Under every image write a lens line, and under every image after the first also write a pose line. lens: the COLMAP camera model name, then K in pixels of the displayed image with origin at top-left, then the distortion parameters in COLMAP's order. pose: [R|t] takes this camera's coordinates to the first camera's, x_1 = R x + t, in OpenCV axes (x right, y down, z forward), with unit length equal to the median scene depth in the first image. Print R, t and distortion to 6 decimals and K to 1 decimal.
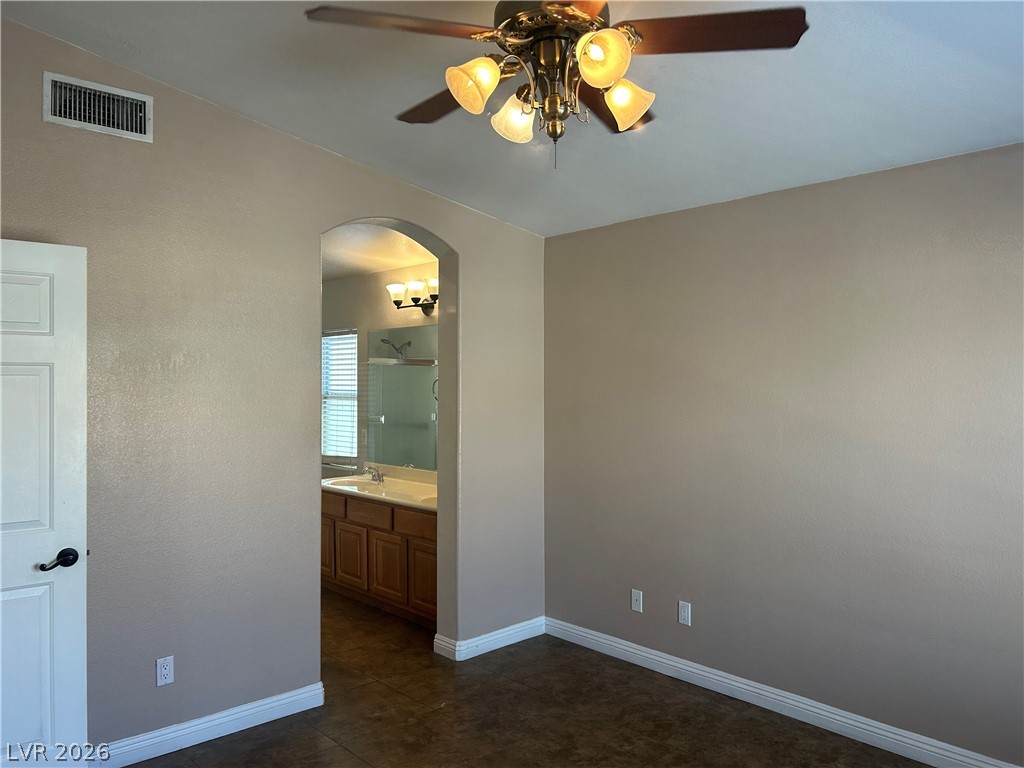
lens RADIAL K [[768.6, 0, 517.0], [0, 768.6, 387.6], [0, 0, 1]] dist [0.047004, -0.062222]
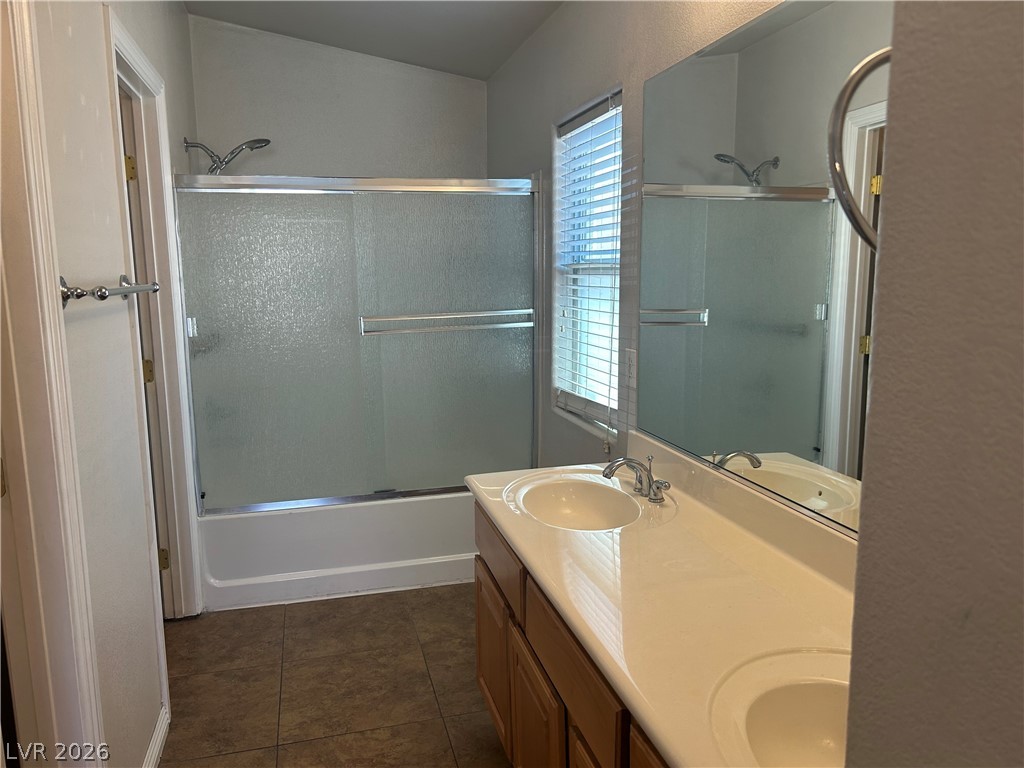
lens RADIAL K [[768.6, 0, 515.1], [0, 768.6, 392.7], [0, 0, 1]] dist [0.047004, -0.062222]
pose [[0.886515, 0.058491, -0.458988, -0.067773], [0.014703, 0.987916, 0.154293, 0.014499], [0.462466, -0.143532, 0.874942, 0.616271]]
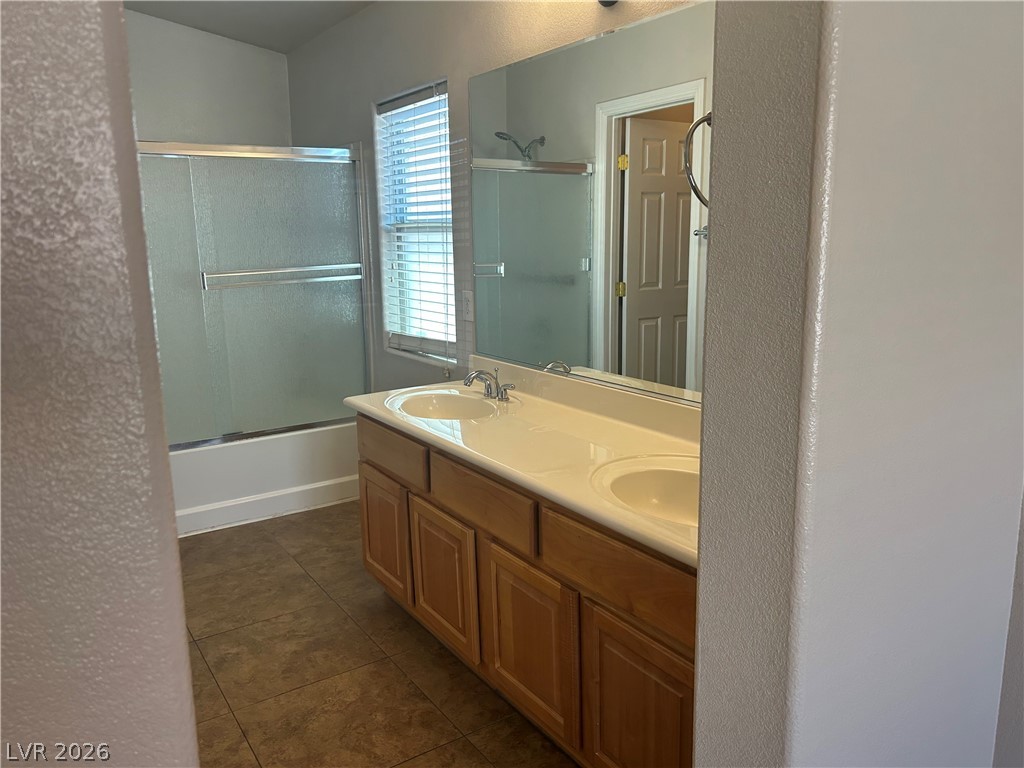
lens RADIAL K [[768.6, 0, 512.1], [0, 768.6, 385.6], [0, 0, 1]] dist [0.047004, -0.062222]
pose [[0.987680, 0.008817, -0.156236, -0.089918], [0.021380, 0.981446, 0.190545, 0.020548], [0.155017, -0.191538, 0.969166, 0.501998]]
